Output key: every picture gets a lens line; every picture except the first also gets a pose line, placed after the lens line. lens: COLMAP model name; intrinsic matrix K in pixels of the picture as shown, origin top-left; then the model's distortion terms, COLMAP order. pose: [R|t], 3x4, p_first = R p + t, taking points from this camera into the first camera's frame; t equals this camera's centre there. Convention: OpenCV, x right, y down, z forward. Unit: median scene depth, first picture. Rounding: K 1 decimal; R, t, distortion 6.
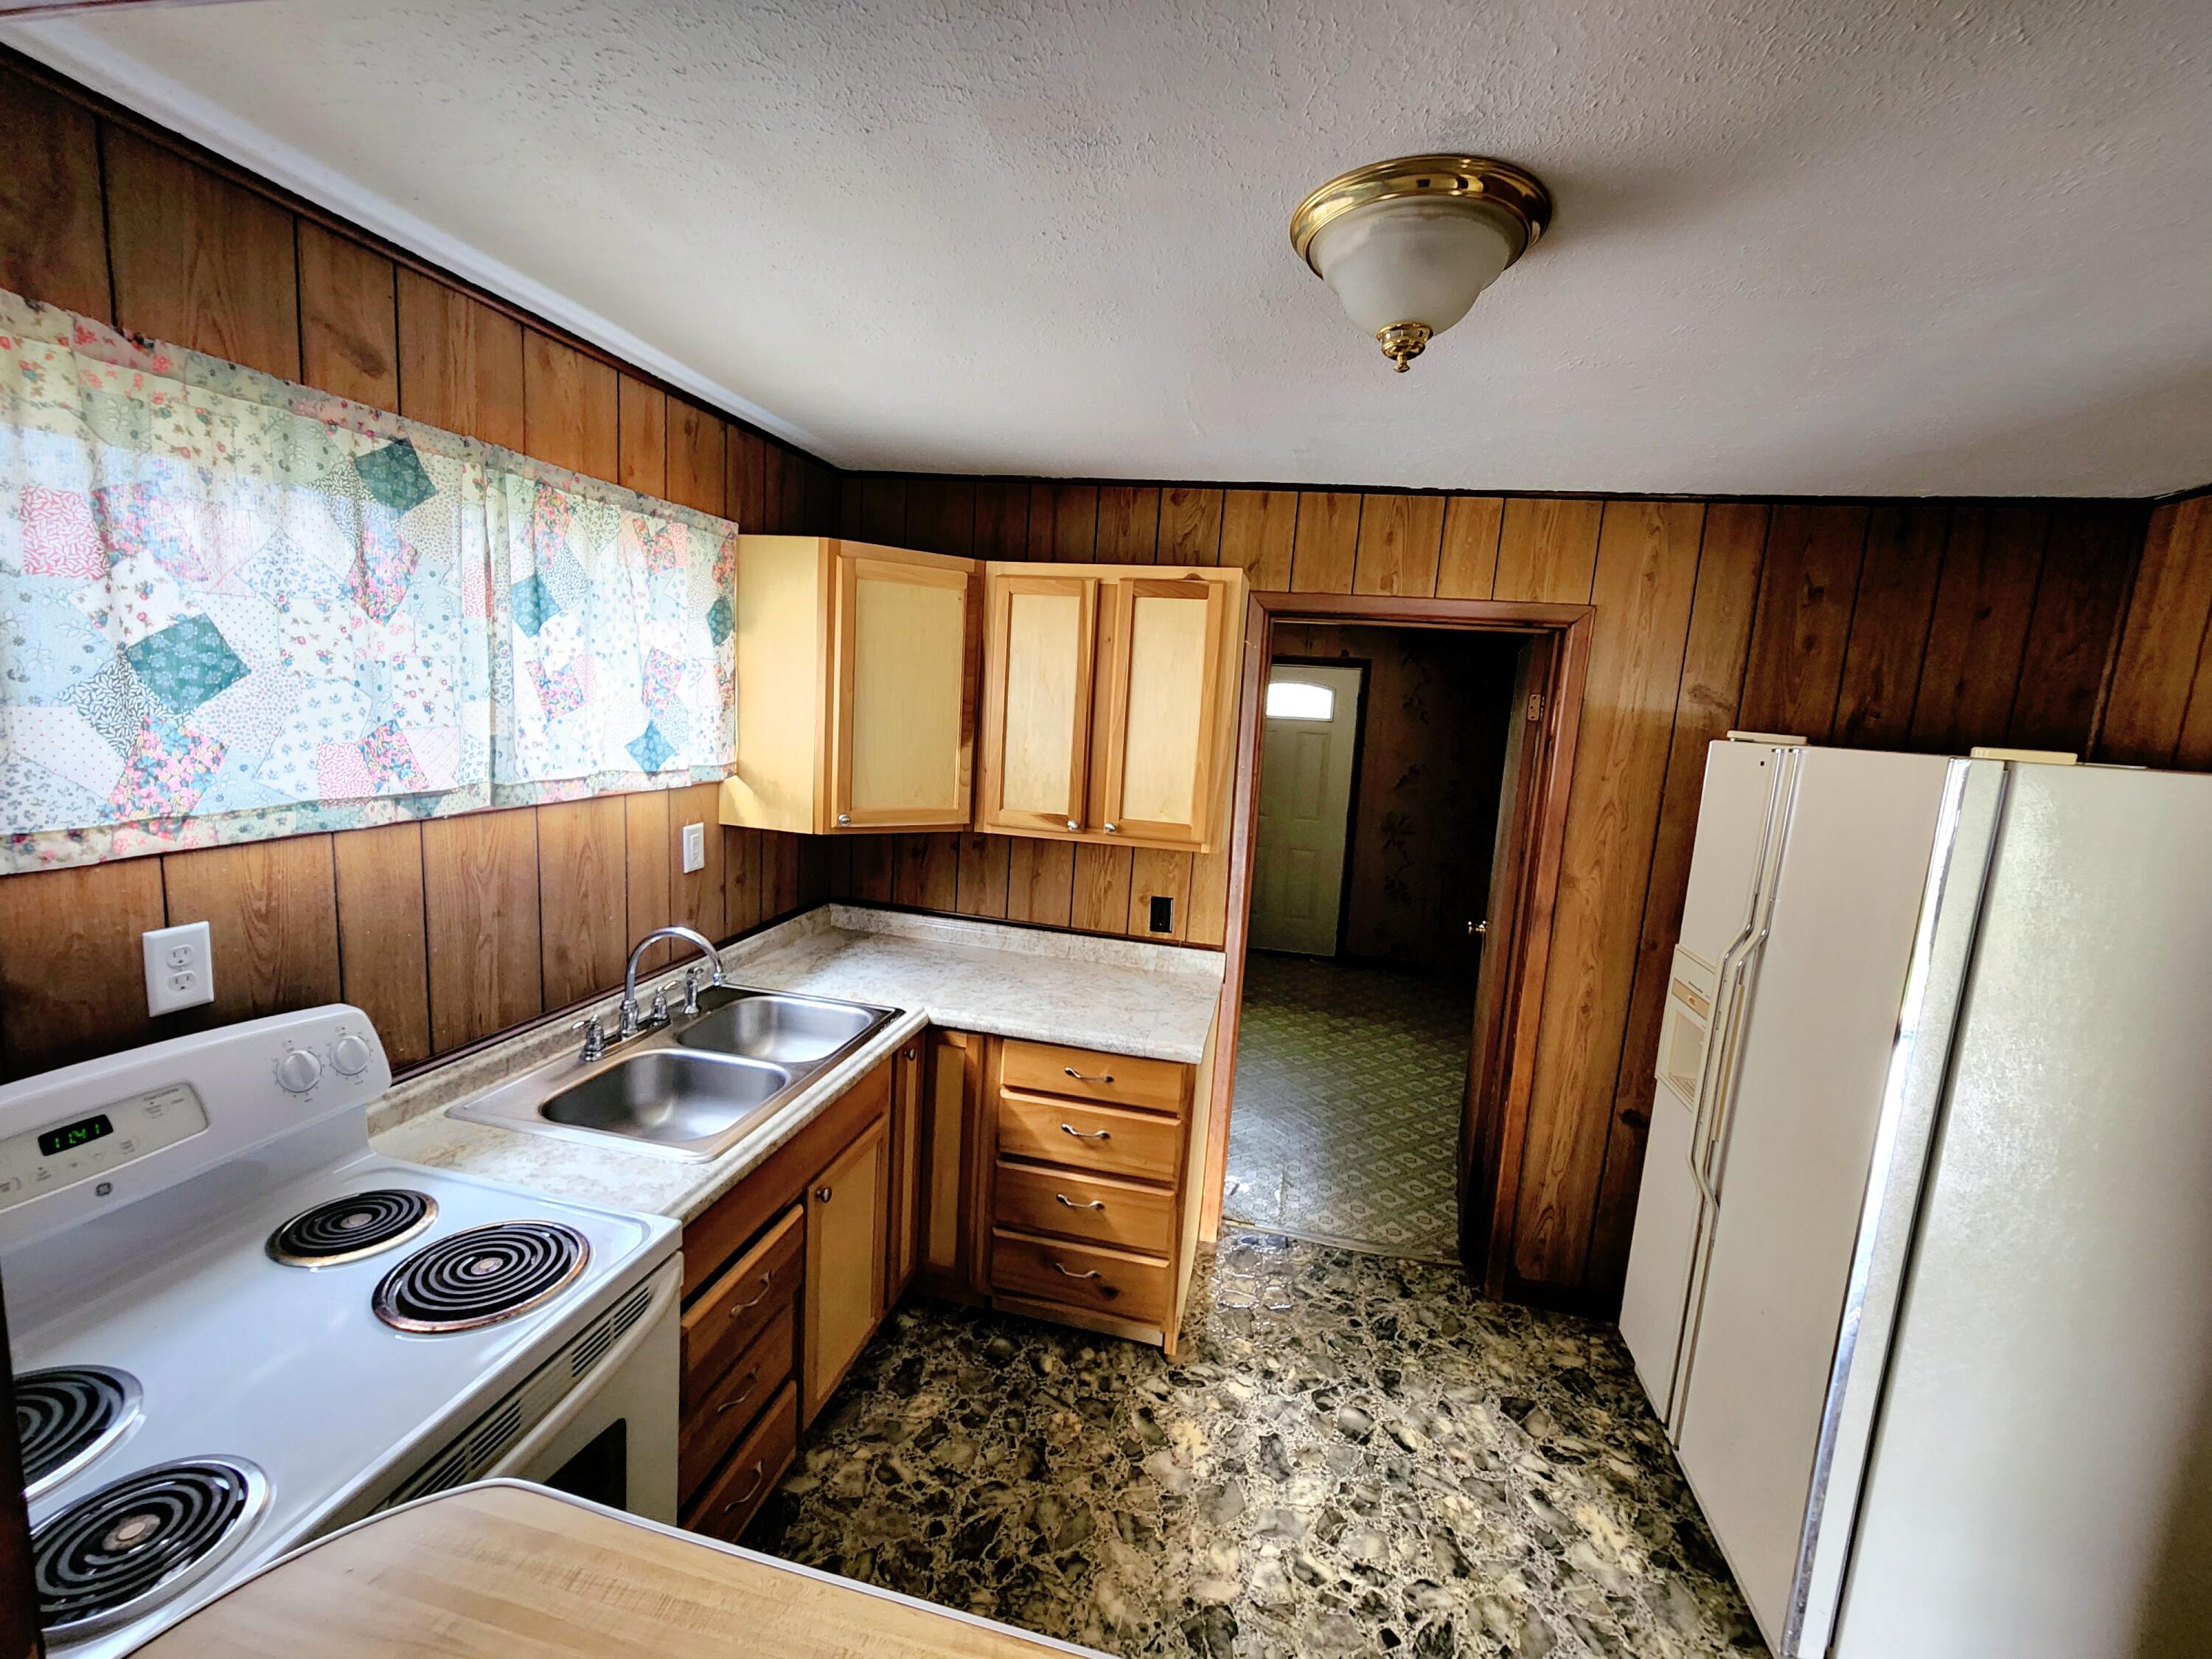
lens RADIAL K [[883.8, 0, 1110.5], [0, 883.8, 820.3], [0, 0, 1]] dist [-0.000619, 0.000309]
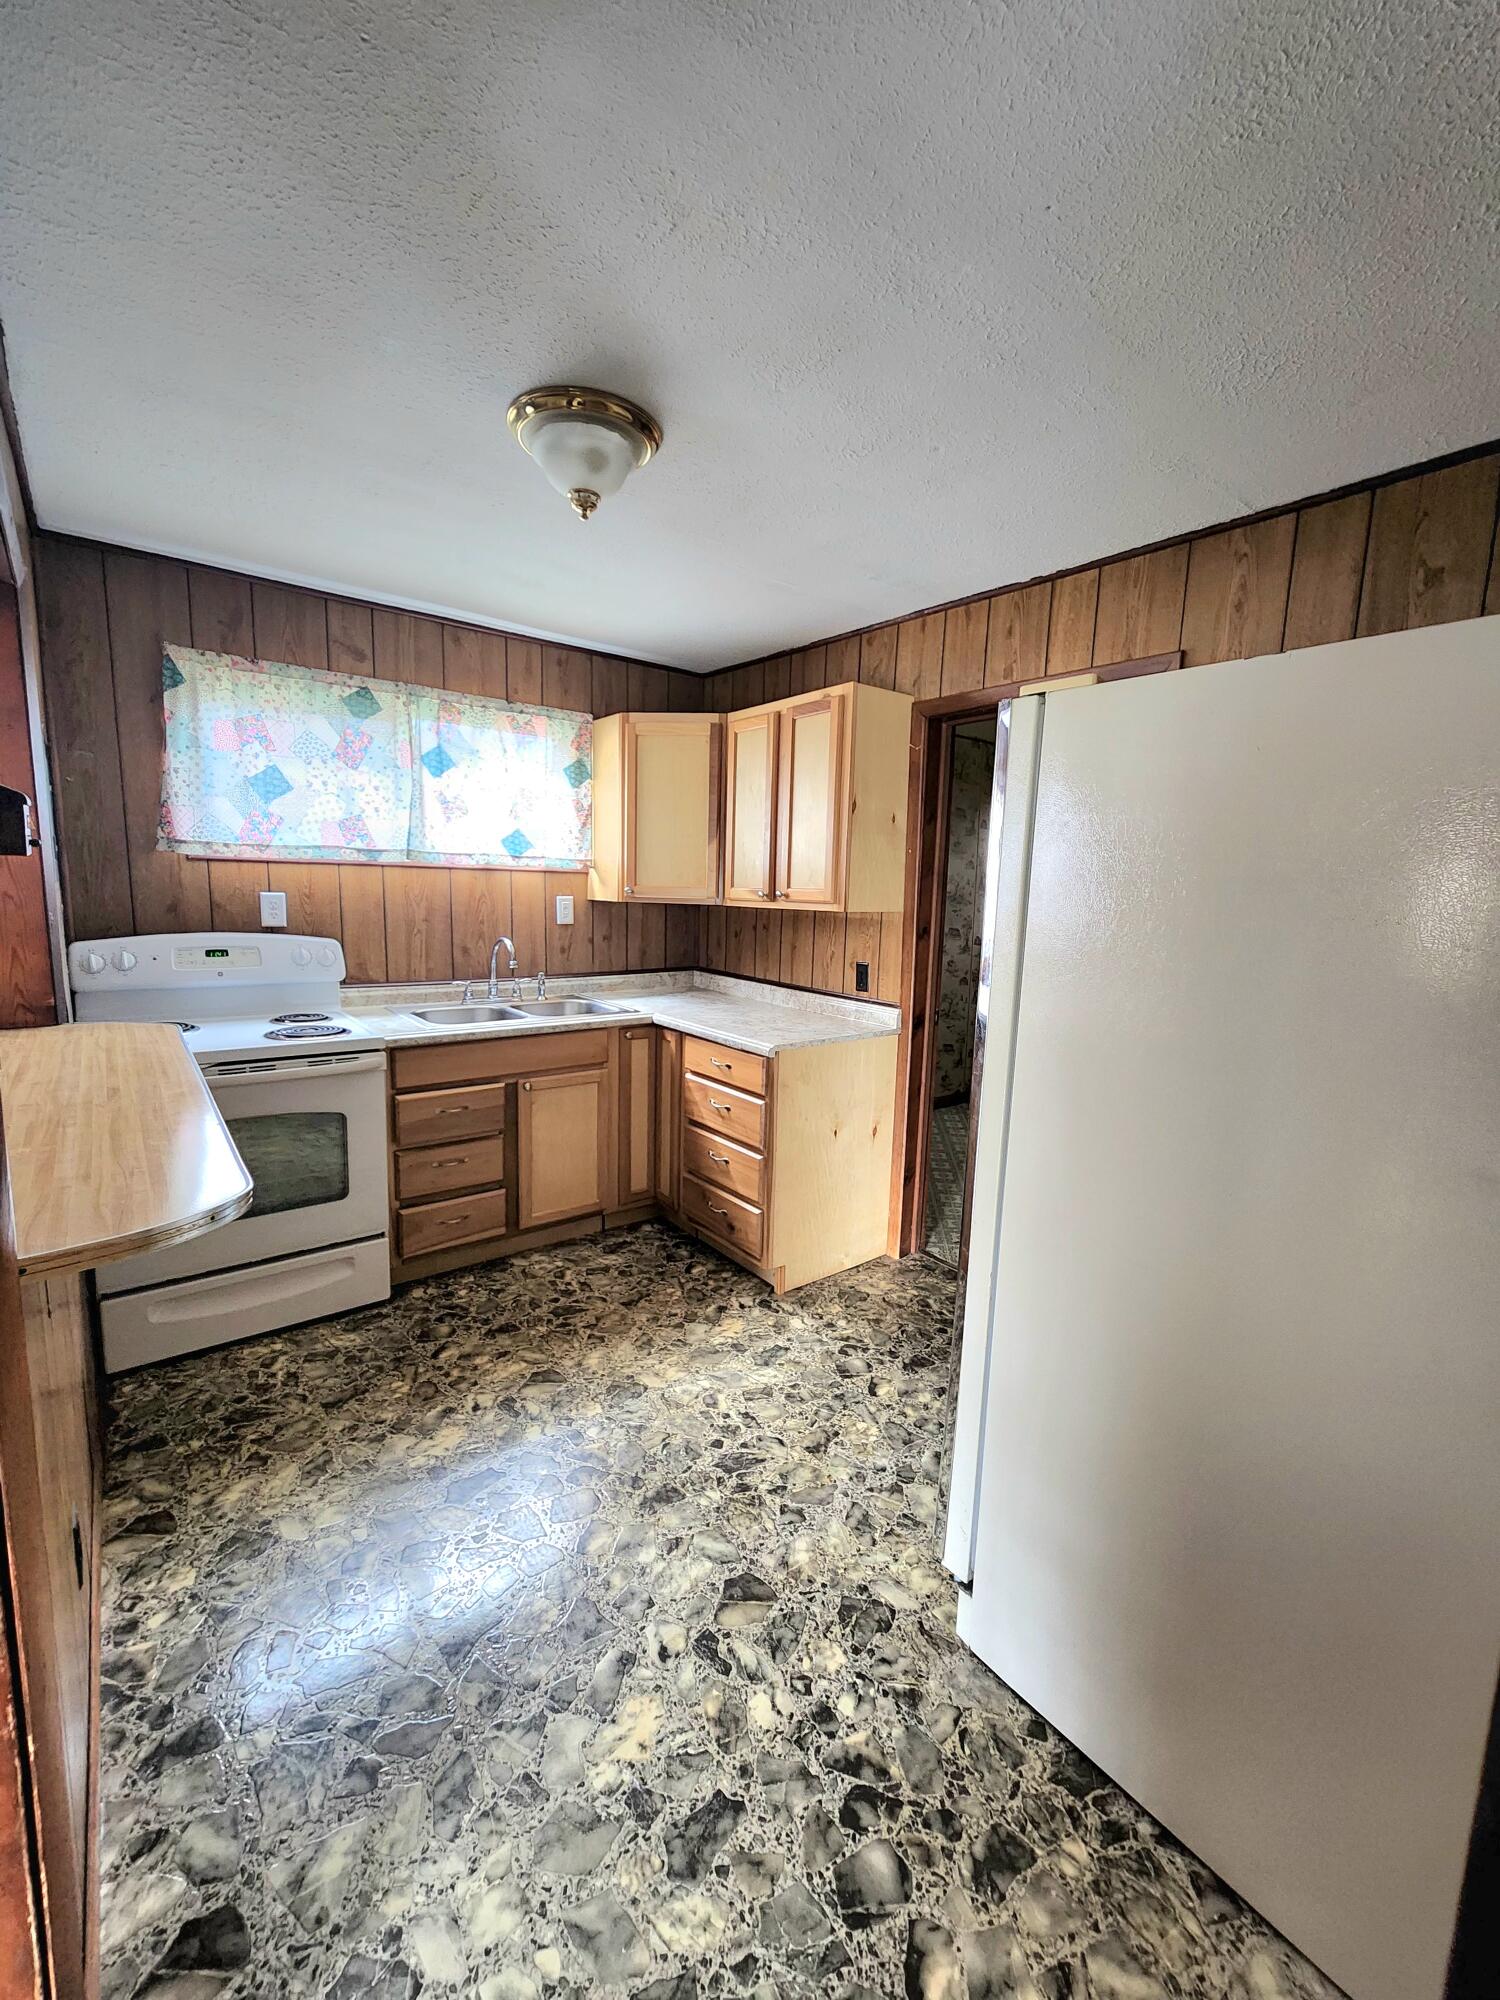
lens RADIAL K [[819.1, 0, 801.3], [0, 819.1, 1004.0], [0, 0, 1]] dist [-0.001269, -0.000174]
pose [[0.788762, 0.043588, -0.613151, 1.035555], [-0.064171, 0.997871, -0.011613, 0.242077], [0.611340, 0.048507, 0.789880, 0.061233]]
